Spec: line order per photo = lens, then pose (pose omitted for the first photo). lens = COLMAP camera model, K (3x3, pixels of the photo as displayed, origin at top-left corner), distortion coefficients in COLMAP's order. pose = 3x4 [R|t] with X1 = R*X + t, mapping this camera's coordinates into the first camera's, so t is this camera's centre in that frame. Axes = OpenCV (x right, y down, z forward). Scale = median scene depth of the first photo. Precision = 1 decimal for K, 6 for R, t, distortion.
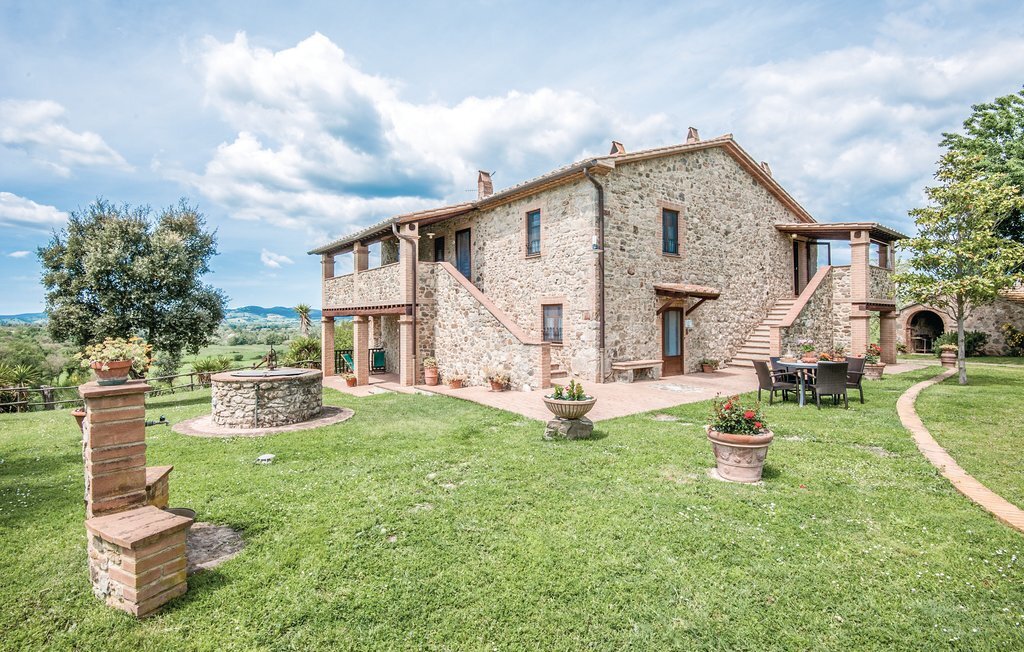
lens RADIAL K [[483.0, 0, 513.5], [0, 483.0, 340.2], [0, 0, 1]] dist [-0.002130, -0.000824]
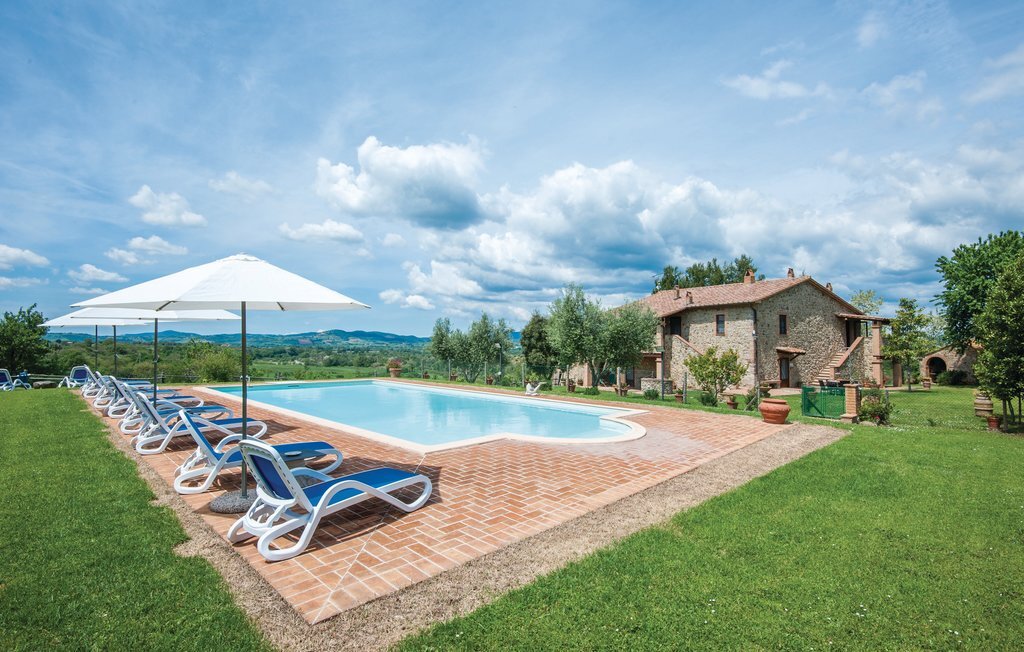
lens RADIAL K [[483.0, 0, 513.5], [0, 483.0, 340.2], [0, 0, 1]] dist [-0.002130, -0.000824]
pose [[0.990964, 0.014178, -0.133380, -0.633924], [-0.021315, 0.998407, -0.052234, -0.003288], [0.132427, 0.054605, 0.989687, -1.430975]]
